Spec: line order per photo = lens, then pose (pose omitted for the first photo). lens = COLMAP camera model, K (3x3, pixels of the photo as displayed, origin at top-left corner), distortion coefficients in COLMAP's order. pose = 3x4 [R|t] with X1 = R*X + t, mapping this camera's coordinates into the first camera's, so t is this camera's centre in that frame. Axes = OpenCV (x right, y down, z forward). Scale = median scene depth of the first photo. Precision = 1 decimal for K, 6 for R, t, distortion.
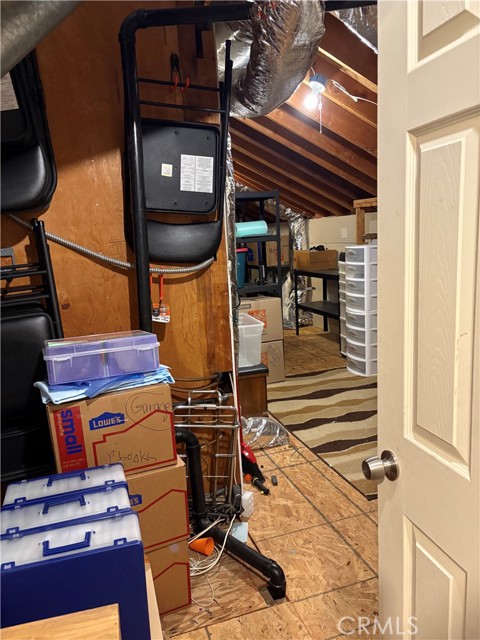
lens RADIAL K [[497.9, 0, 240.0], [0, 497.9, 320.0], [0, 0, 1]] dist [0.033016, 0.000117]
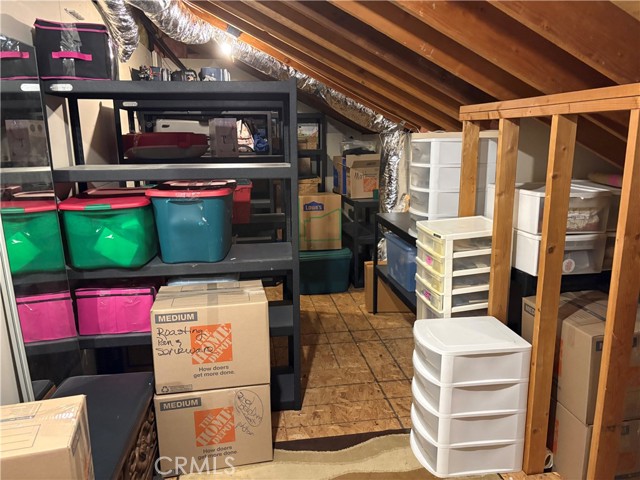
lens RADIAL K [[497.9, 0, 319.7], [0, 497.9, 234.9], [0, 0, 1]] dist [0.033016, 0.000117]
pose [[0.984242, 0.076861, -0.159249, 0.143408], [-0.072191, 0.996779, 0.034917, -0.090761], [0.161420, -0.022871, 0.986621, 0.368576]]
